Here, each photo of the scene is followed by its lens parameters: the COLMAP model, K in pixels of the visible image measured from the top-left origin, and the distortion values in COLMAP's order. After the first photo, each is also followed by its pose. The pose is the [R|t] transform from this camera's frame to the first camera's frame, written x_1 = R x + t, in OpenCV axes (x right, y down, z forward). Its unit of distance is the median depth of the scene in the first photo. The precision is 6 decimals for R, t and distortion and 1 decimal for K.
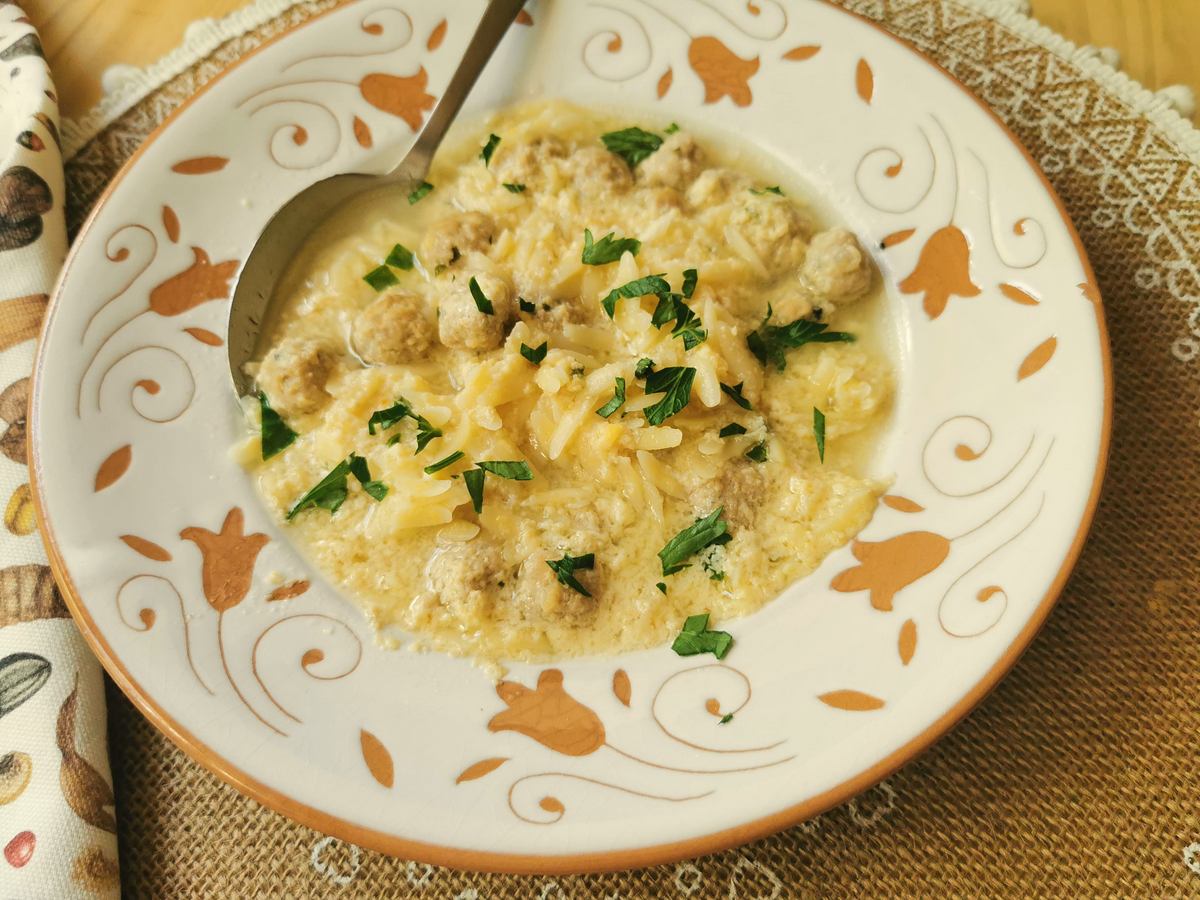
lens RADIAL K [[947.8, 0, 600.0], [0, 947.8, 450.0], [0, 0, 1]] dist [-0.001939, 0.005090]
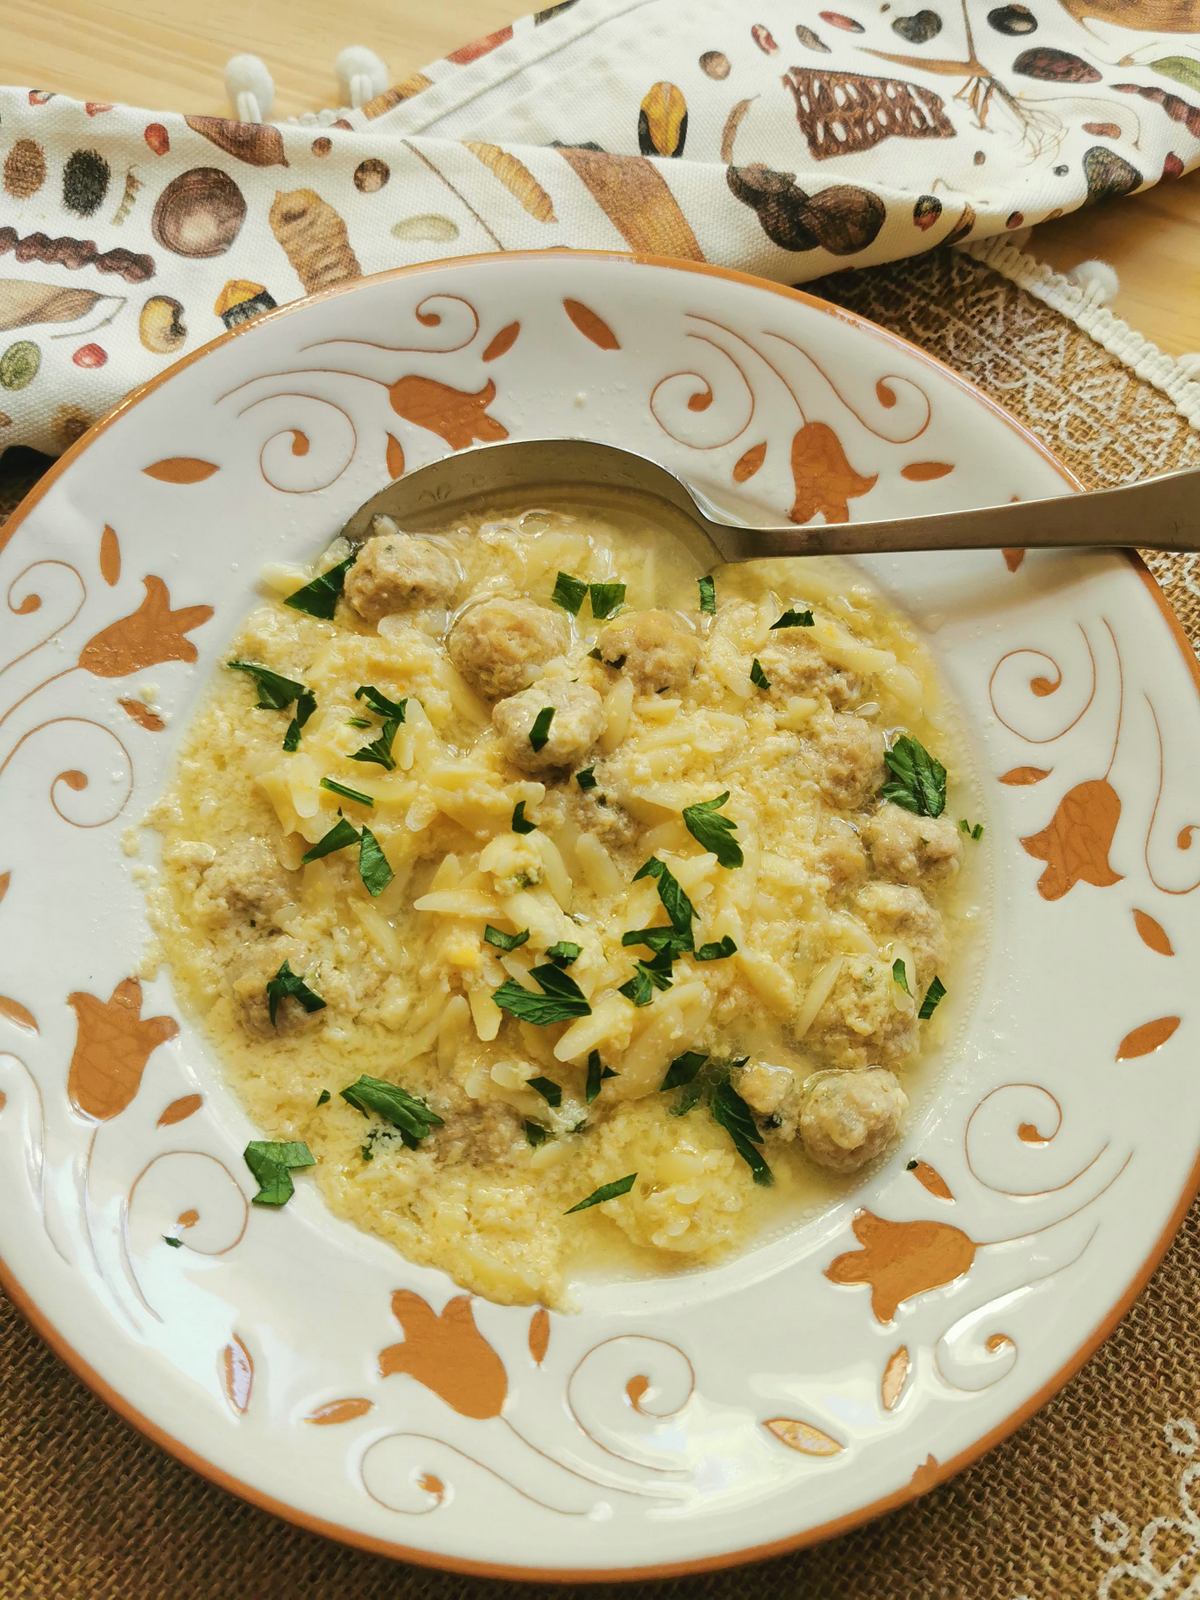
lens RADIAL K [[1263.7, 0, 610.1], [0, 1263.7, 799.7], [0, 0, 1]] dist [-0.001939, 0.005090]
pose [[0.450815, 0.873520, -0.183655, 0.144326], [-0.834294, 0.485496, 0.261241, -0.451418], [0.317362, 0.035451, 0.947641, 0.019671]]
